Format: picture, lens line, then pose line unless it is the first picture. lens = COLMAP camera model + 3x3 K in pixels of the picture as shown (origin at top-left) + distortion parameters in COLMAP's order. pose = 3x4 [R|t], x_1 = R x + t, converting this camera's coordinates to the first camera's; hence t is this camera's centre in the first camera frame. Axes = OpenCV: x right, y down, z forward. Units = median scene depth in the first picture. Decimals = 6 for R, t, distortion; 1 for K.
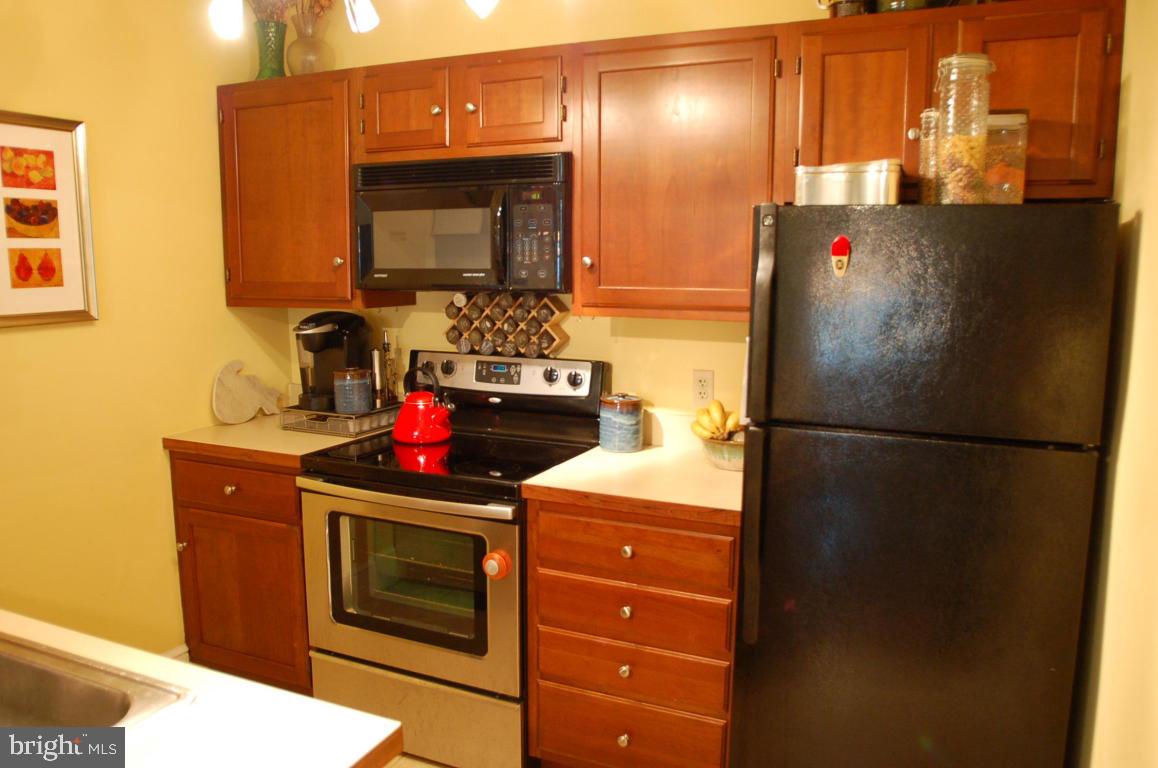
lens RADIAL K [[861.7, 0, 579.2], [0, 861.7, 384.0], [0, 0, 1]] dist [-0.094330, 0.047881]
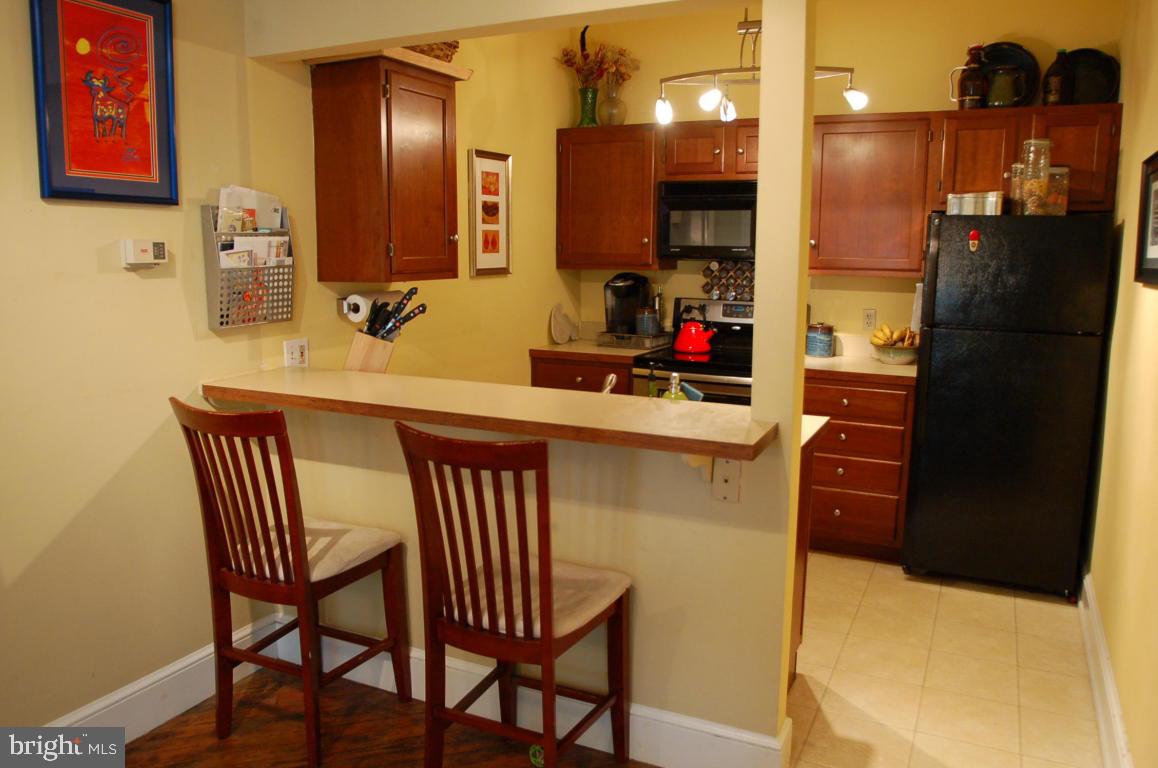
lens RADIAL K [[861.7, 0, 580.7], [0, 861.7, 382.6], [0, 0, 1]] dist [-0.094330, 0.047881]
pose [[0.999509, 0.010374, -0.029558, -0.403018], [-0.009956, 0.999849, 0.014250, 0.119480], [0.029701, -0.013949, 0.999461, -0.736043]]
